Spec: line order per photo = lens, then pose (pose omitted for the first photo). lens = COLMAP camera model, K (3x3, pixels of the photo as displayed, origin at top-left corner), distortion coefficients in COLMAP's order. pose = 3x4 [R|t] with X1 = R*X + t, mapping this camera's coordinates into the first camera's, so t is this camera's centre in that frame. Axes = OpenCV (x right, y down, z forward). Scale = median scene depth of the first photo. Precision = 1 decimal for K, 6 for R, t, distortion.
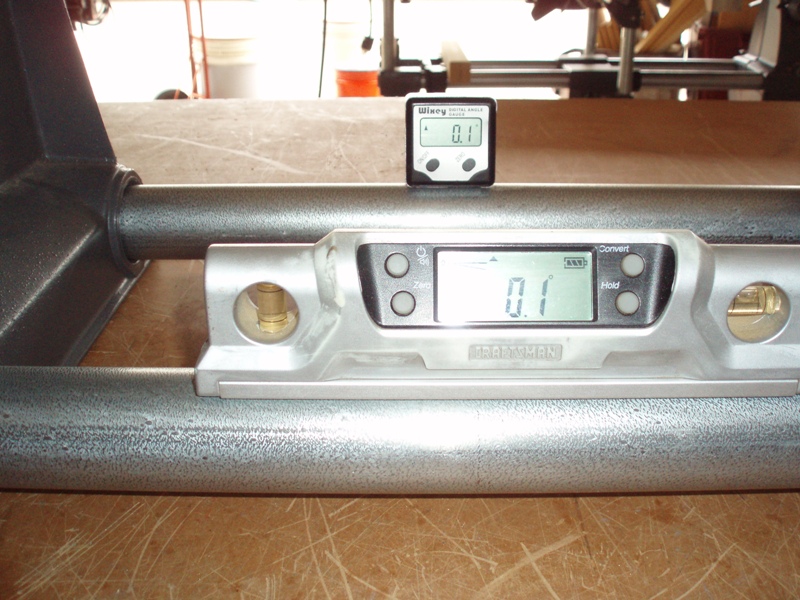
lens RADIAL K [[895.6, 0, 400.0], [0, 895.6, 300.0], [0, 0, 1]] dist [-0.133737, 0.015843]
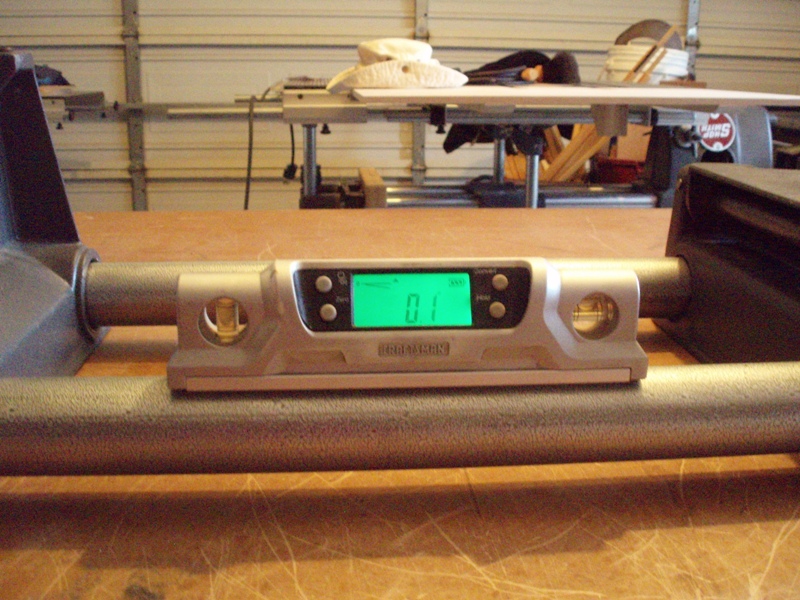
lens RADIAL K [[895.6, 0, 400.0], [0, 895.6, 300.0], [0, 0, 1]] dist [-0.133737, 0.015843]
pose [[0.995893, -0.012366, 0.089689, -0.008952], [0.025661, 0.988558, -0.148640, 0.181647], [-0.086825, 0.150331, 0.984816, -0.309957]]
